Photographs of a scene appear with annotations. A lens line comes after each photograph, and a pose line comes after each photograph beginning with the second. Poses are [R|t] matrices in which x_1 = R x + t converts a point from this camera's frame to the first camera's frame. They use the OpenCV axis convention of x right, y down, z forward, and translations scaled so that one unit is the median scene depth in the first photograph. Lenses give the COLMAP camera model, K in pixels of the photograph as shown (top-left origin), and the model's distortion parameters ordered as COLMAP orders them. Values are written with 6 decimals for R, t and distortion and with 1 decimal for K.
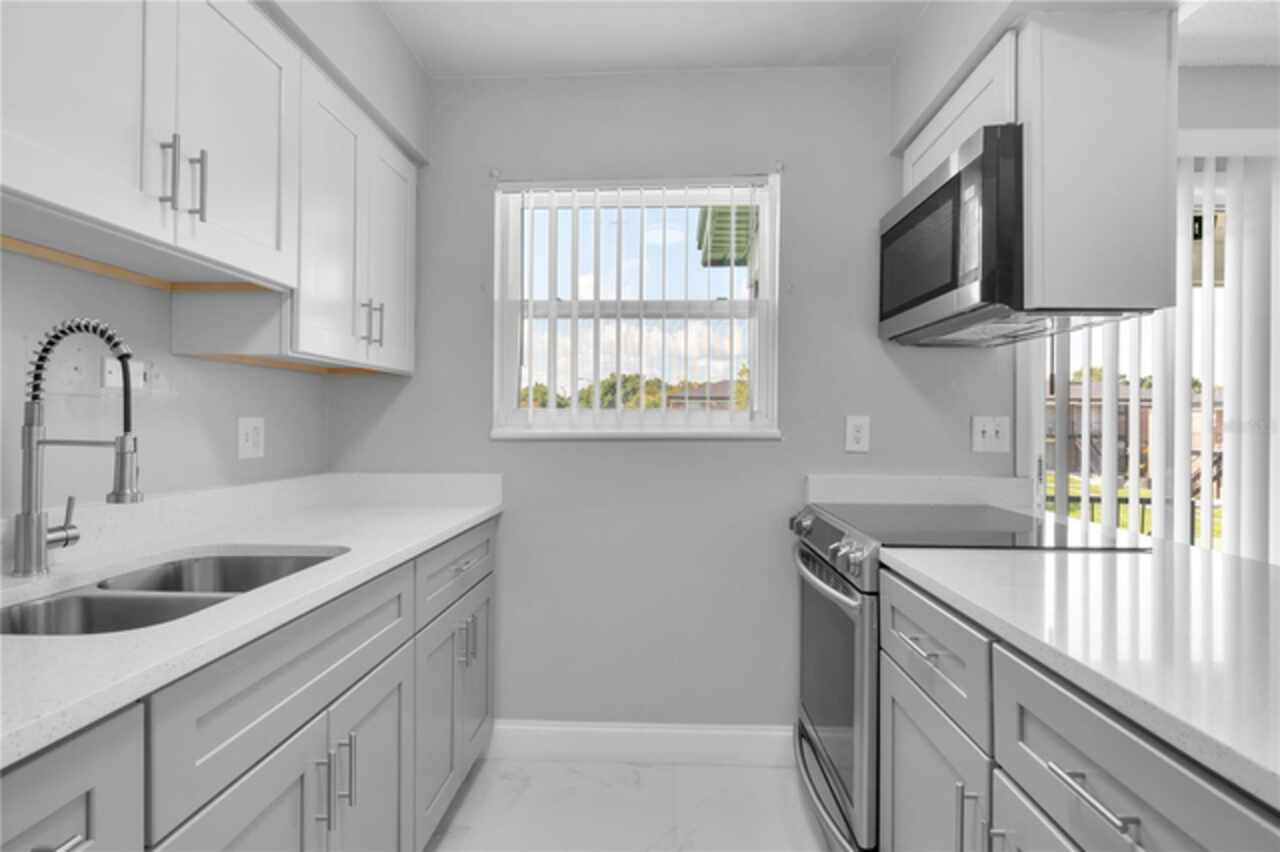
lens RADIAL K [[692.6, 0, 638.5], [0, 692.6, 420.4], [0, 0, 1]] dist [-0.000590, -0.000808]
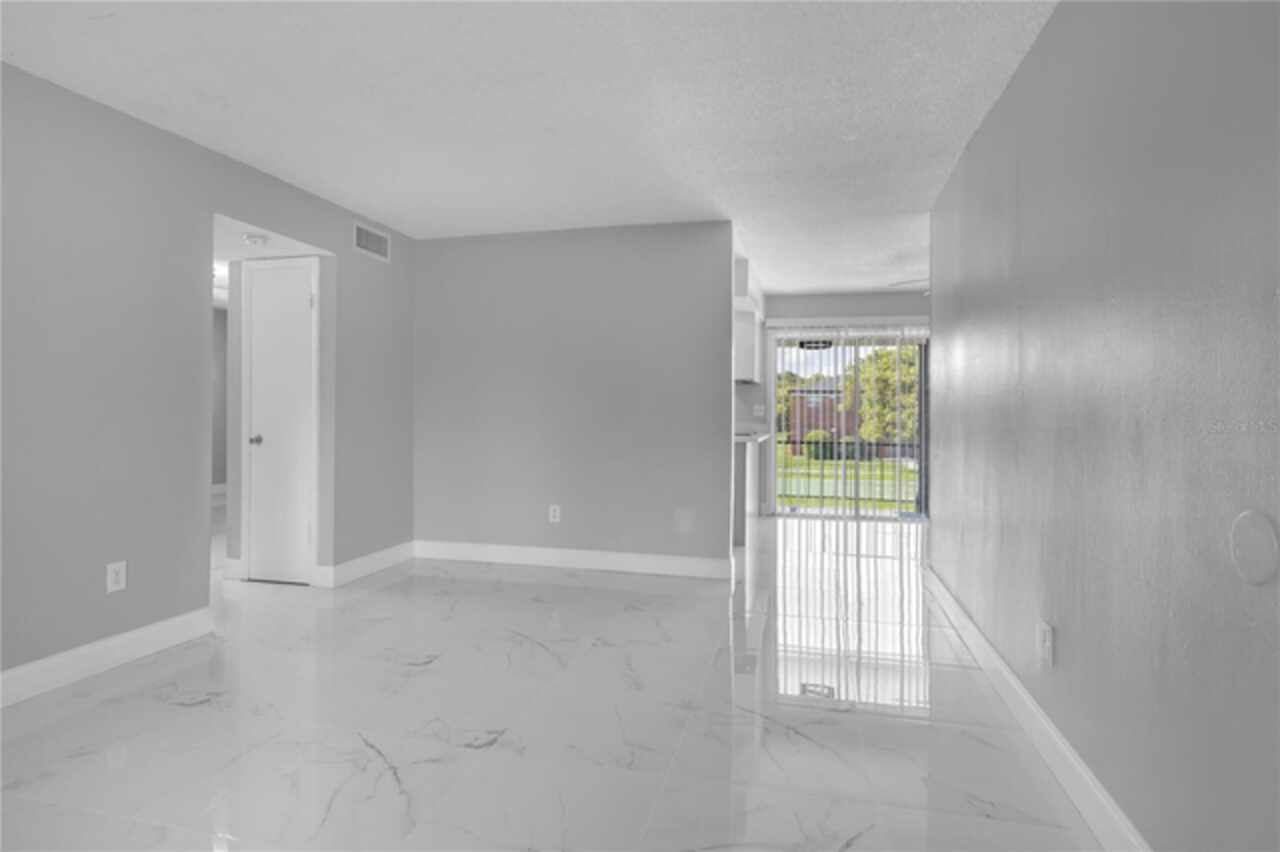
lens RADIAL K [[692.6, 0, 638.5], [0, 692.6, 420.4], [0, 0, 1]] dist [-0.000590, -0.000808]
pose [[0.980136, 0.000051, -0.198325, 0.595473], [0.001780, 0.999957, 0.009052, 0.037579], [0.198317, -0.009225, 0.980095, -2.263840]]
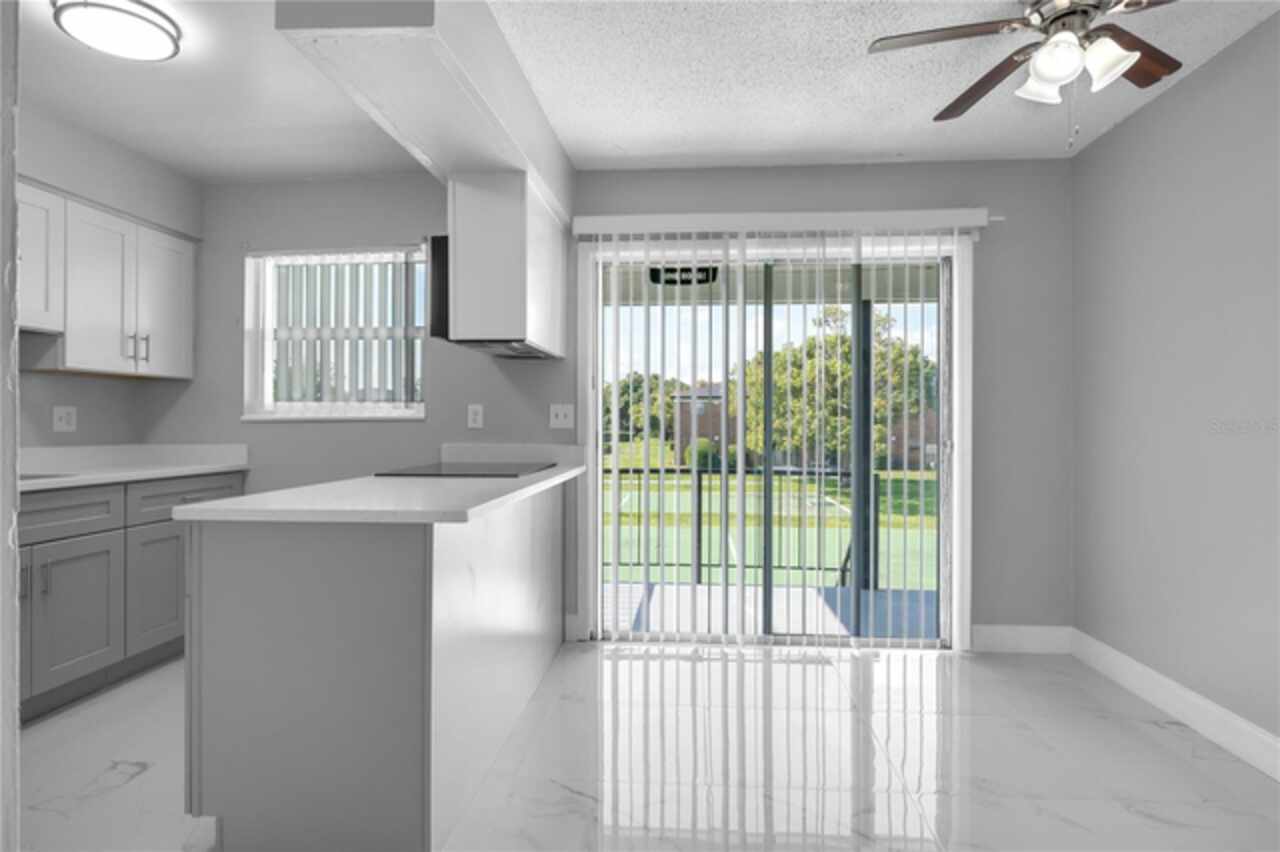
lens RADIAL K [[692.6, 0, 638.5], [0, 692.6, 420.4], [0, 0, 1]] dist [-0.000590, -0.000808]
pose [[0.999193, -0.005249, -0.039811, 0.731571], [0.005265, 0.999986, 0.000291, 0.029908], [0.039809, -0.000500, 0.999207, -0.493629]]
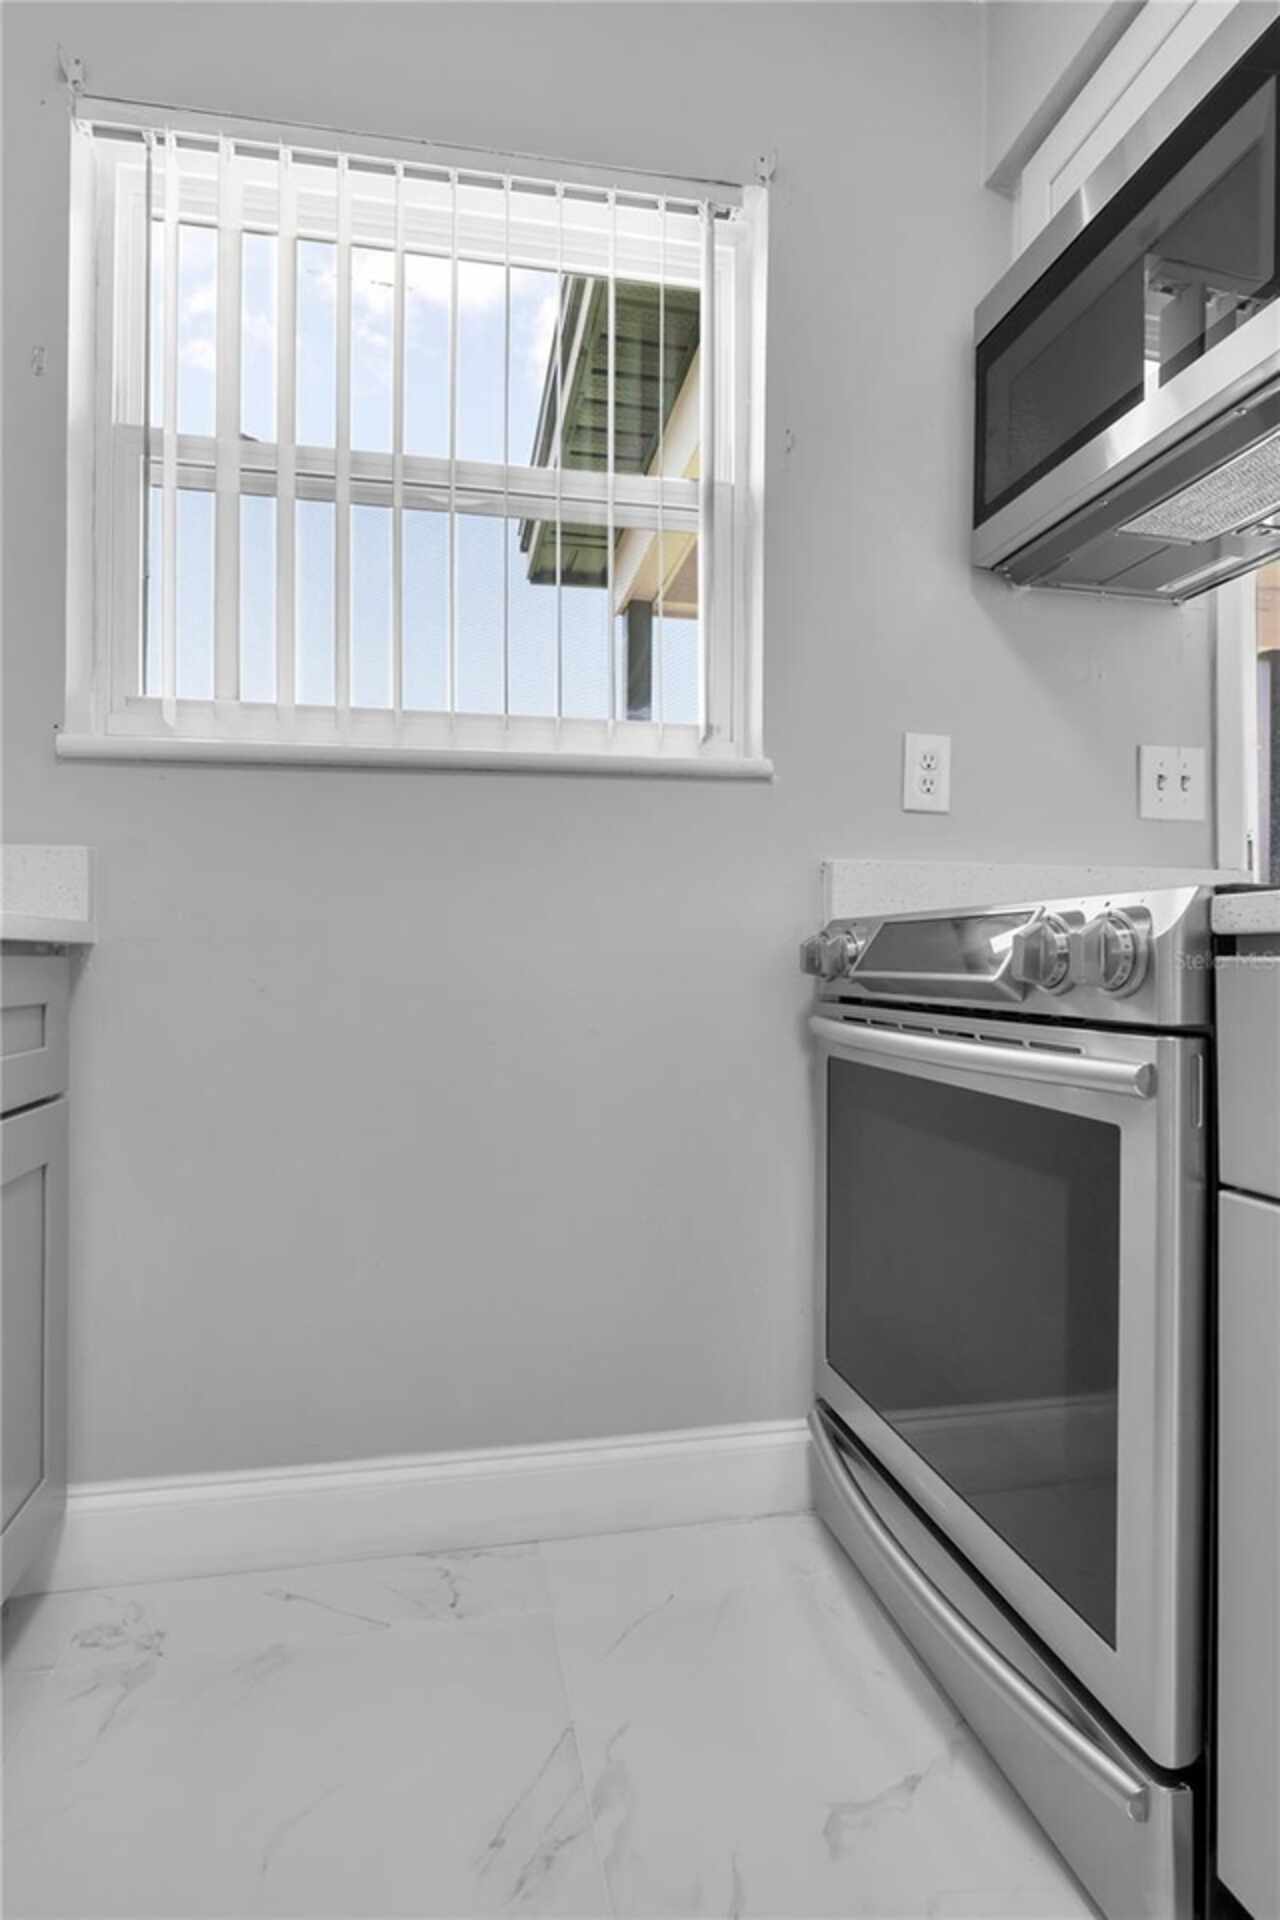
lens RADIAL K [[1021.0, 0, 636.8], [0, 1021.0, 955.0], [0, 0, 1]] dist [-0.004424, -0.000966]
pose [[0.971057, -0.001910, 0.238840, -0.036369], [0.002306, 0.999996, -0.001381, 0.141774], [-0.238837, 0.001892, 0.971058, 0.382467]]
